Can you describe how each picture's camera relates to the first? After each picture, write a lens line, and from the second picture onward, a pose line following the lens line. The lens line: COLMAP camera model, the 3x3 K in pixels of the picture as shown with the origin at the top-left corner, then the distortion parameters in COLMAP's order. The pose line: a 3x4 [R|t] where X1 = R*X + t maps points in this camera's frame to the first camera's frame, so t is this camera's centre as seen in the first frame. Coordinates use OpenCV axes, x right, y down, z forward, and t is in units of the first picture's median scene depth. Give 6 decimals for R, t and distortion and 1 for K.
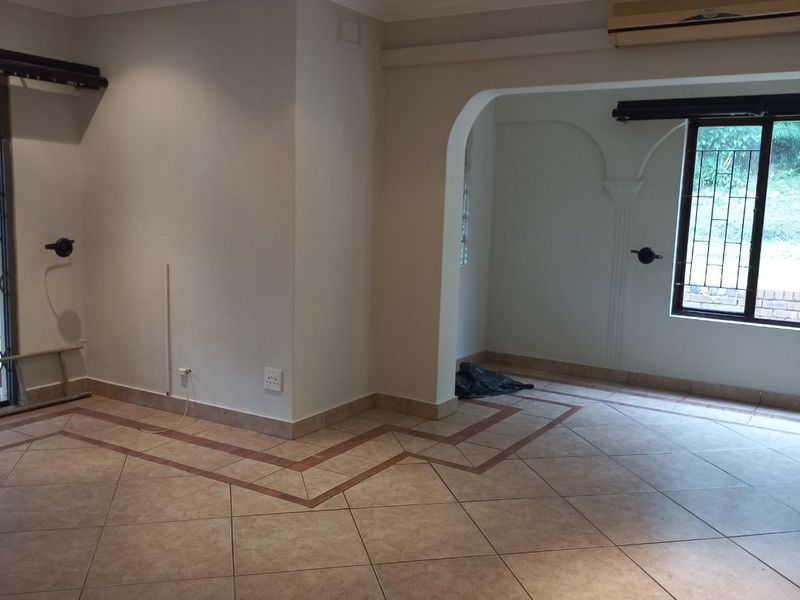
lens RADIAL K [[765.0, 0, 399.9], [0, 765.0, 303.7], [0, 0, 1]] dist [0.118051, -0.191943]
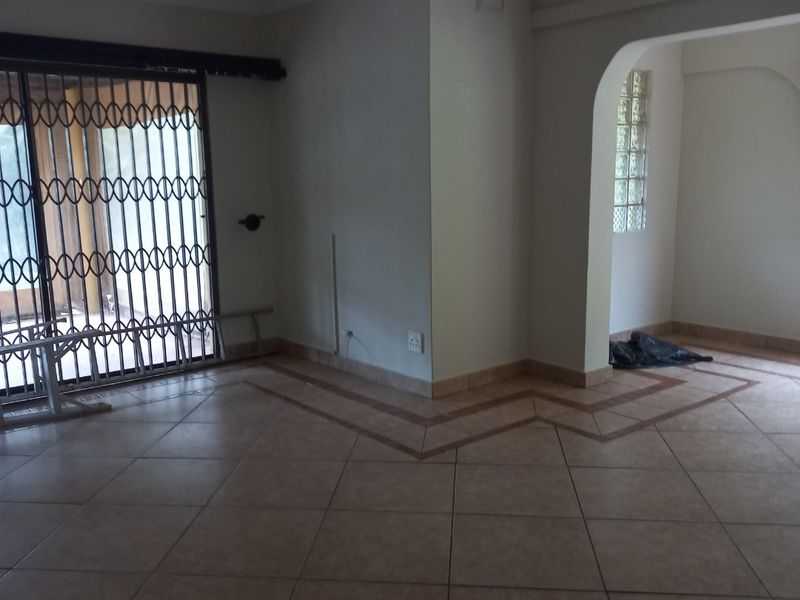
lens RADIAL K [[757.9, 0, 393.6], [0, 757.9, 306.6], [0, 0, 1]] dist [0.117857, -0.169613]
pose [[0.945002, 0.010171, -0.326907, 0.133393], [0.002927, 0.999213, 0.039548, 0.007800], [0.327053, -0.038330, 0.944229, 0.000080]]
